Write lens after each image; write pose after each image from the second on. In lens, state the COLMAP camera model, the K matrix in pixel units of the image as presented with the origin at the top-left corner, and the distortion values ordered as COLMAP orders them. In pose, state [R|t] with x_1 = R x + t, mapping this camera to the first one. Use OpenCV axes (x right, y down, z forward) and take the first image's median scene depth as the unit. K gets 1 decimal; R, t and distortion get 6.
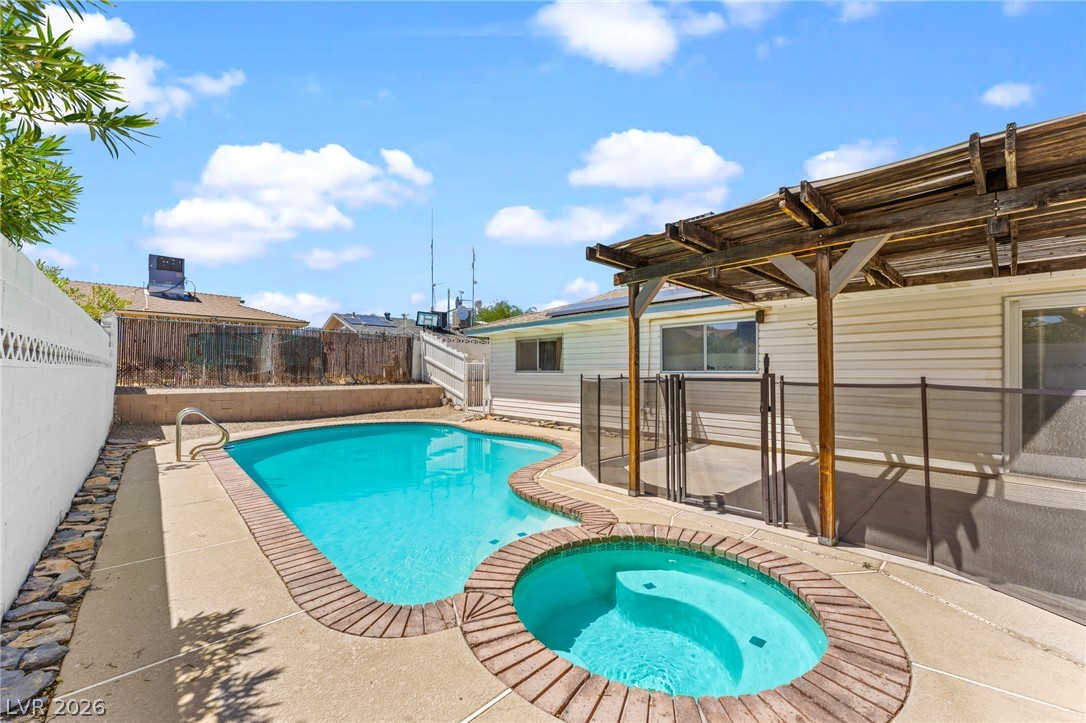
lens RADIAL K [[432.1, 0, 543.0], [0, 432.1, 361.5], [0, 0, 1]] dist [0.001306, 0.000001]
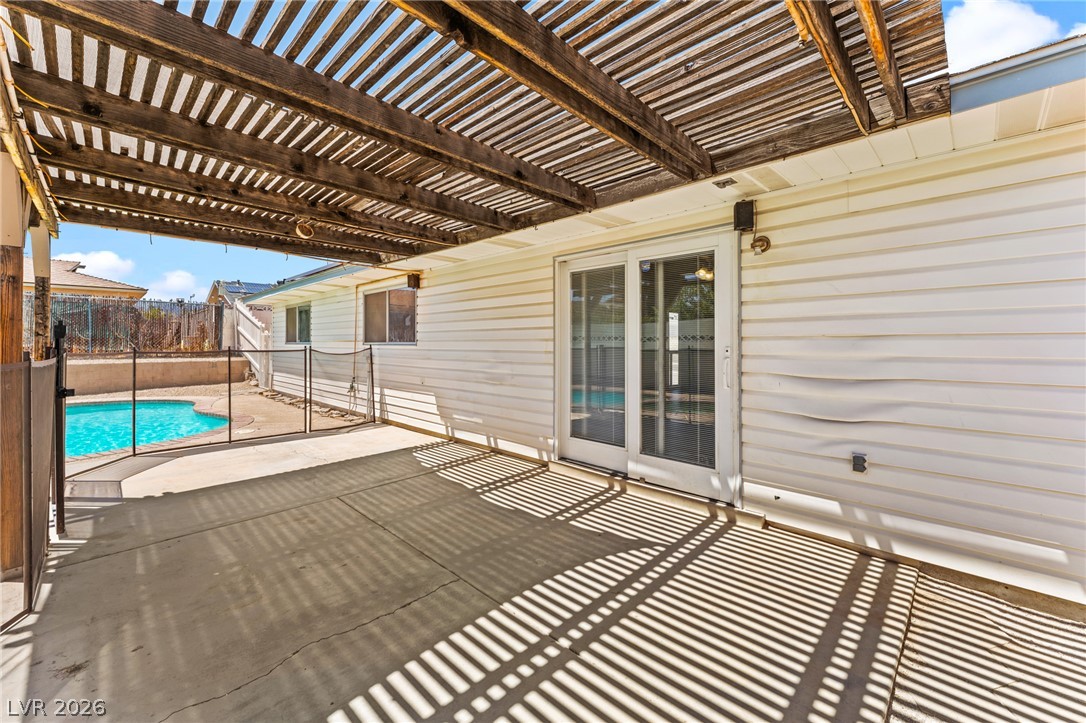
lens RADIAL K [[441.5, 0, 542.5], [0, 441.5, 345.9], [0, 0, 1]] dist [0.000591, 0.000054]
pose [[0.998792, -0.000942, 0.049129, 0.455168], [-0.000497, 0.999572, 0.029263, 0.001223], [-0.049135, -0.029253, 0.998364, 0.052755]]
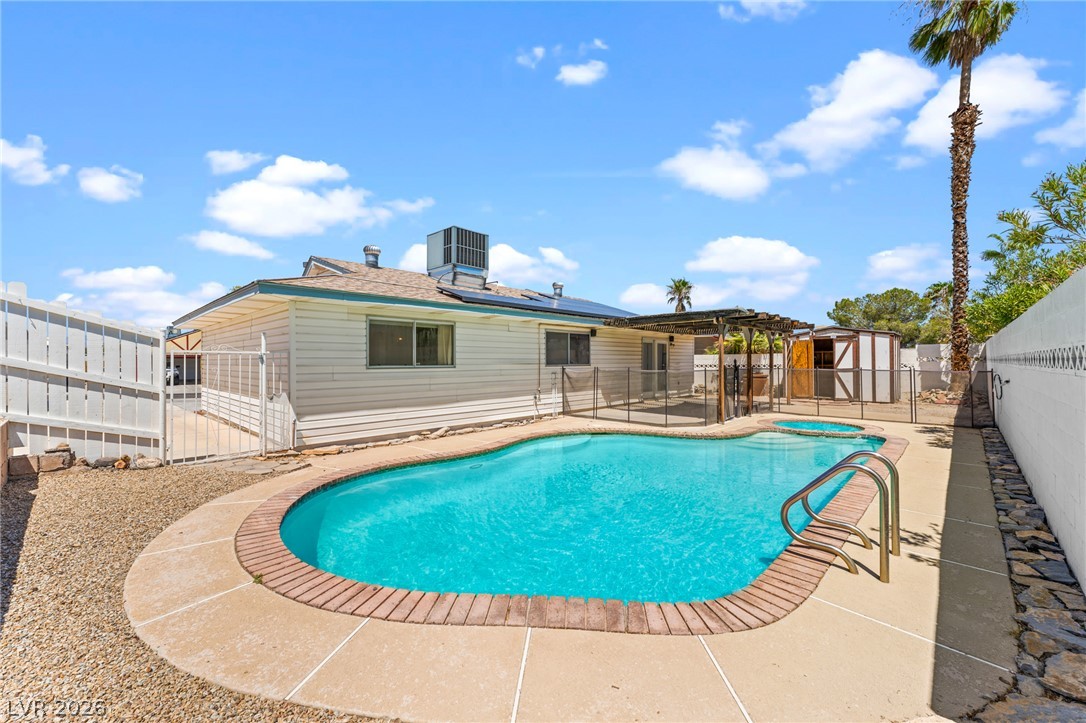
lens RADIAL K [[421.7, 0, 543.0], [0, 421.7, 361.5], [0, 0, 1]] dist [0.000033, -0.000037]
pose [[-0.056642, 0.000727, 0.998394, -0.745463], [-0.021282, 0.999772, -0.001936, 0.011356], [-0.998168, -0.021358, -0.056614, 0.823984]]
